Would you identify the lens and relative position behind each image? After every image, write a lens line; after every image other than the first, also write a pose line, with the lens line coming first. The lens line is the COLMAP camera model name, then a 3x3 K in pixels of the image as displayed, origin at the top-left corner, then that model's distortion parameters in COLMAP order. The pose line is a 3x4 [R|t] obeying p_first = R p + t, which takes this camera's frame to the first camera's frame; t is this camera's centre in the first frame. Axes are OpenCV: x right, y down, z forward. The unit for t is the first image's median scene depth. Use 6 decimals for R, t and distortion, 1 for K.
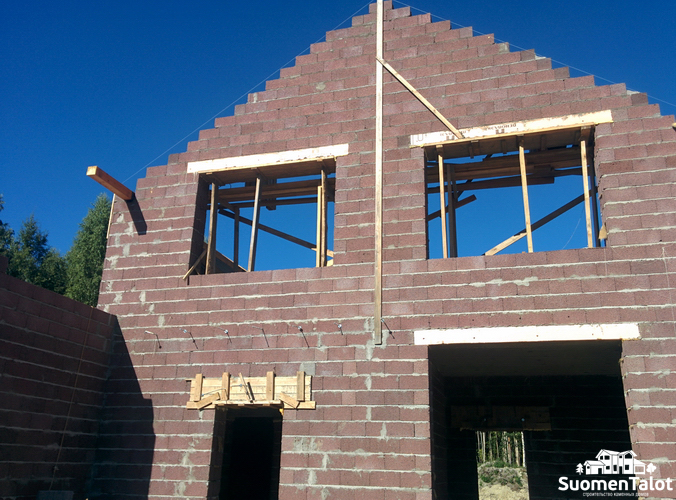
lens RADIAL K [[594.5, 0, 338.1], [0, 594.5, 259.1], [0, 0, 1]] dist [0.075414, -0.093005]
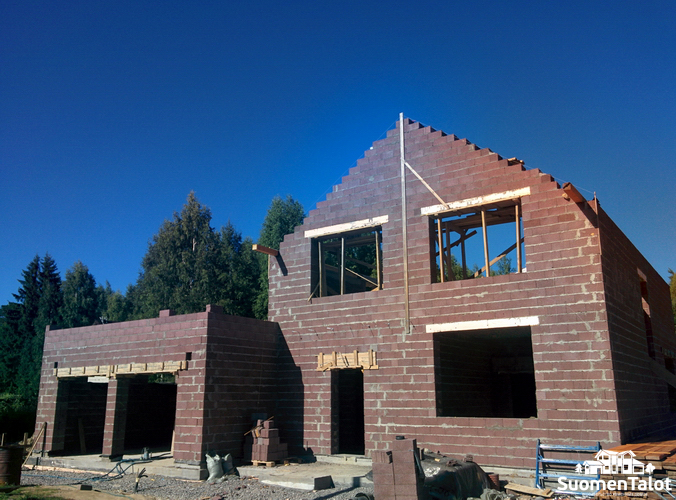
lens RADIAL K [[594.5, 0, 339.2], [0, 594.5, 267.0], [0, 0, 1]] dist [0.075414, -0.093005]
pose [[0.948808, -0.096777, -0.300663, 0.410343], [0.129204, 0.987538, 0.089862, -0.233885], [0.288219, -0.124109, 0.949488, -0.723058]]
